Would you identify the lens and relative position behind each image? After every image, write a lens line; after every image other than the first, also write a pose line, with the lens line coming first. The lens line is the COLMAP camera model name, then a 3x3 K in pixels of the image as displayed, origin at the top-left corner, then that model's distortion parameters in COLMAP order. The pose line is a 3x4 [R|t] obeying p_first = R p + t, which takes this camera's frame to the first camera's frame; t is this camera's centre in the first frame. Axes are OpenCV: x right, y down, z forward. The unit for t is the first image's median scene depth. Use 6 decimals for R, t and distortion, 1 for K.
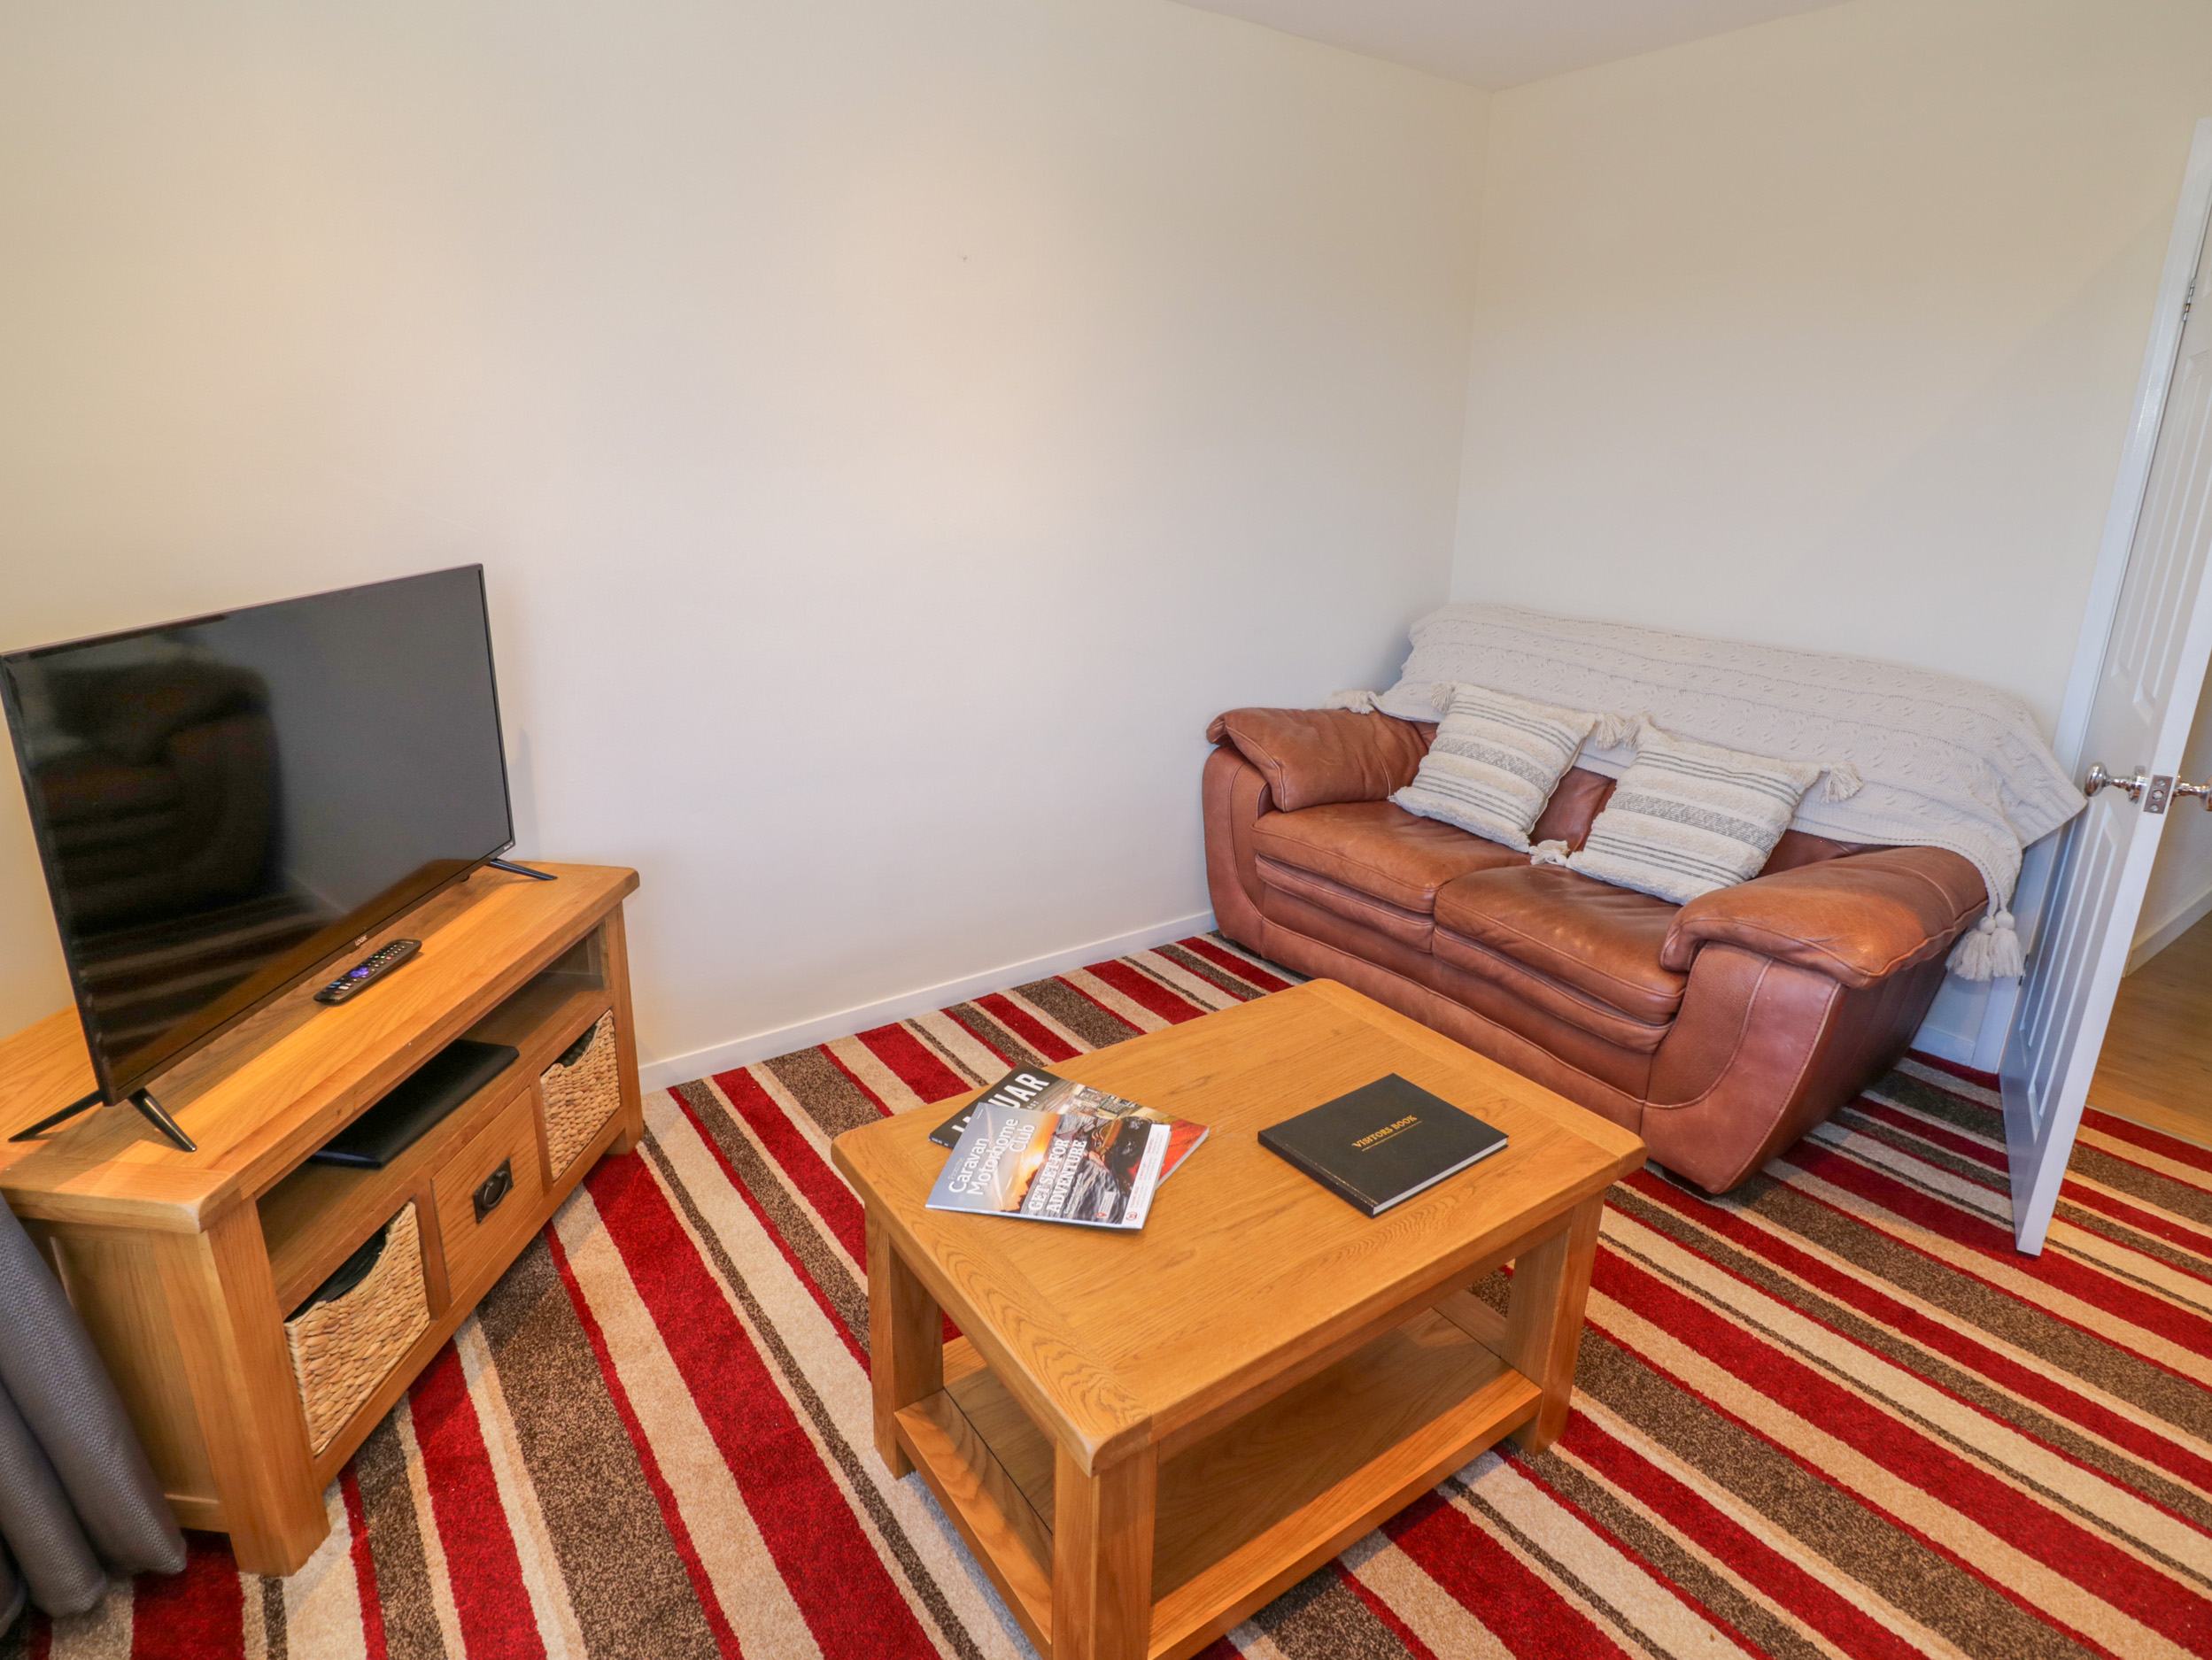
lens RADIAL K [[1168.4, 0, 1101.4], [0, 1168.4, 804.8], [0, 0, 1]] dist [-0.010216, -0.000948]
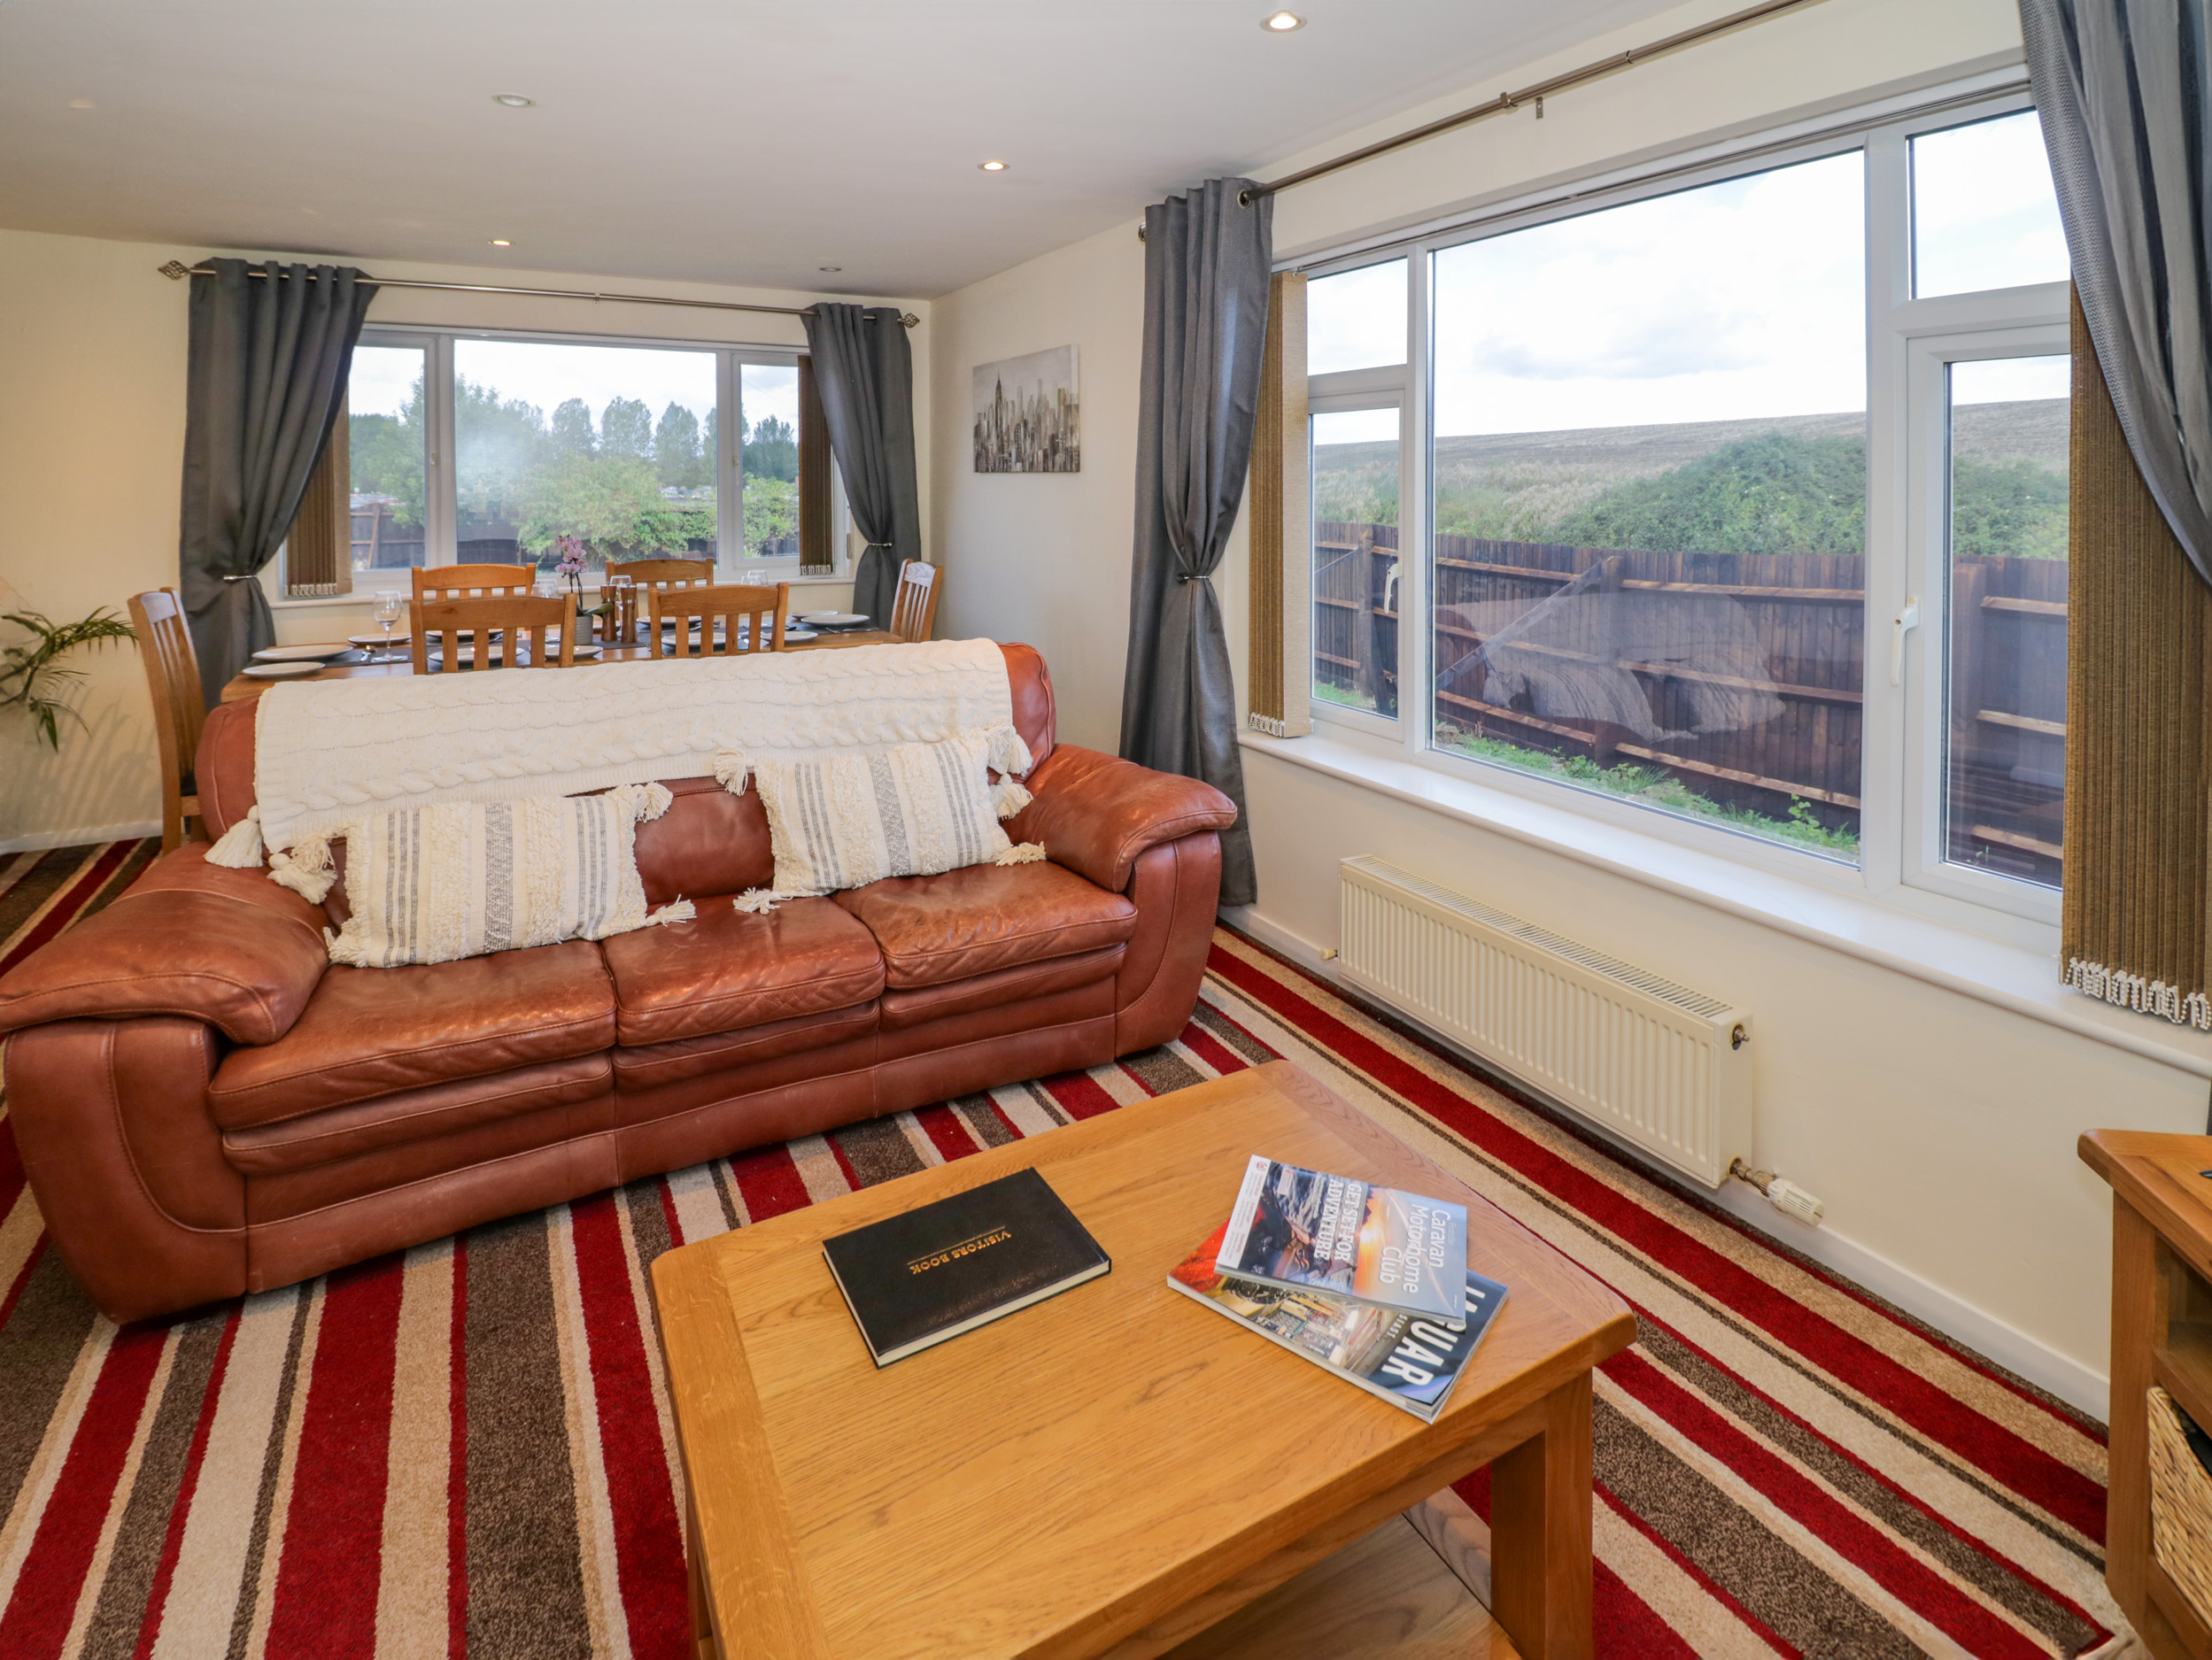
lens RADIAL K [[1168.4, 0, 1101.4], [0, 1168.4, 804.8], [0, 0, 1]] dist [-0.010216, -0.000948]
pose [[-0.994504, -0.051000, 0.091439, 0.085313], [0.005439, 0.847001, 0.531563, -0.472071], [-0.104558, 0.529139, -0.842069, 1.623491]]
